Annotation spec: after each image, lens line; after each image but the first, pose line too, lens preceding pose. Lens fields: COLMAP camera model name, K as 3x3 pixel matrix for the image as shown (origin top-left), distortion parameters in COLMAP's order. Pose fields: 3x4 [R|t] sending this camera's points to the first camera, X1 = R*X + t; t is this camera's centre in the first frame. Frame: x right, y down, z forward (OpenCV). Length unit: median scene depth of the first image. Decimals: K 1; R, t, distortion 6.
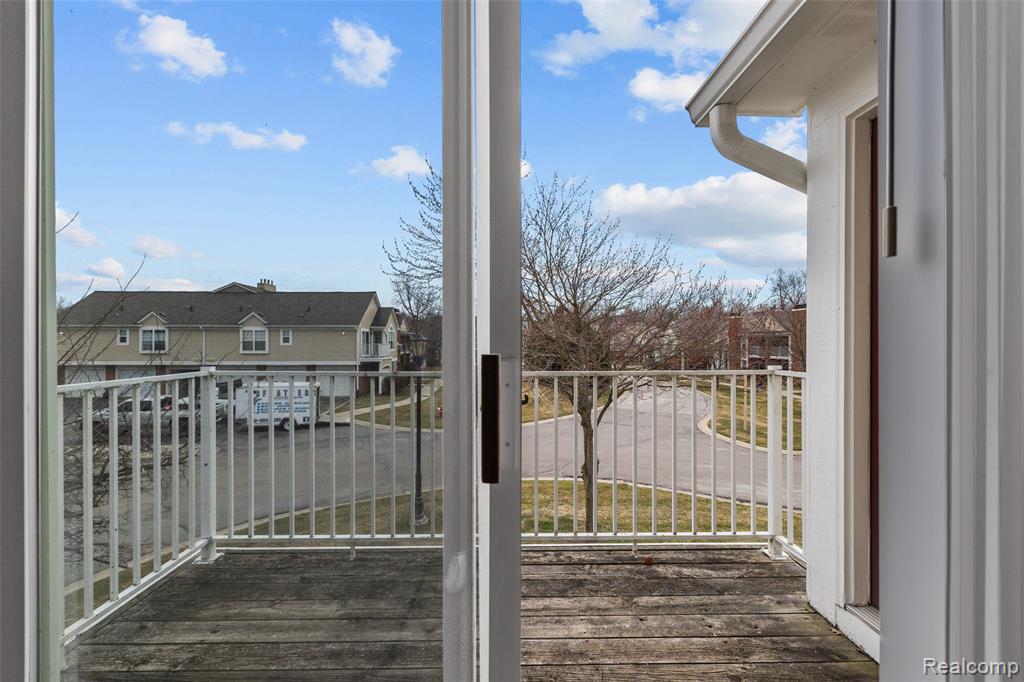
lens RADIAL K [[419.2, 0, 501.7], [0, 419.2, 338.9], [0, 0, 1]] dist [-0.001751, -0.000155]
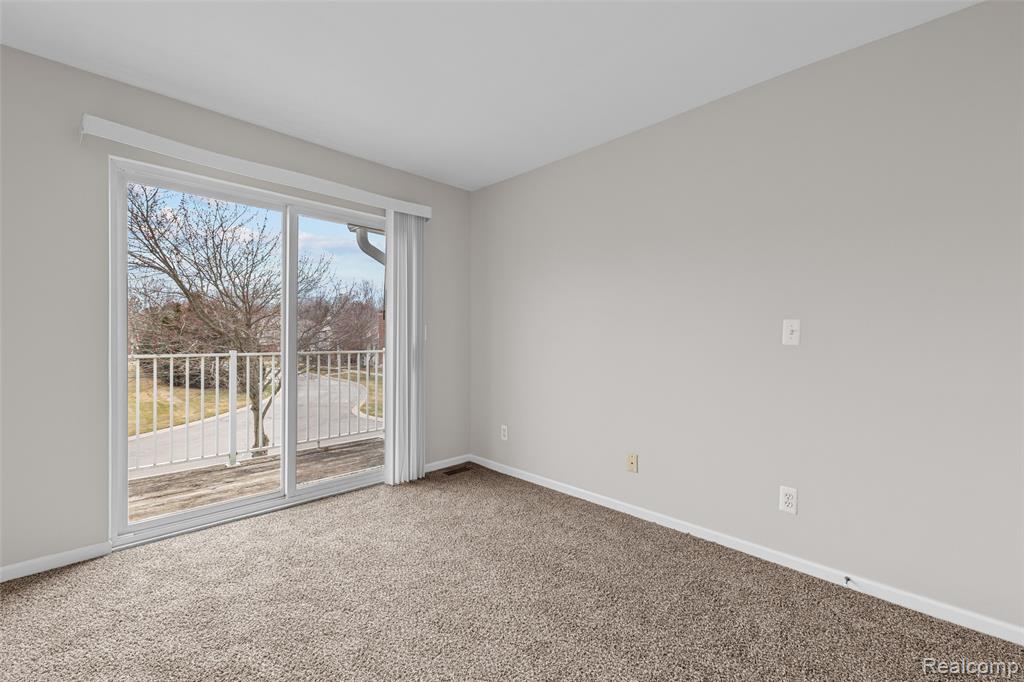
lens RADIAL K [[419.2, 0, 501.7], [0, 419.2, 338.9], [0, 0, 1]] dist [-0.001751, -0.000155]
pose [[0.710449, 0.006176, 0.703721, -0.449471], [-0.014911, 0.999869, 0.006278, -0.007516], [-0.703591, -0.014954, 0.710448, -0.963852]]
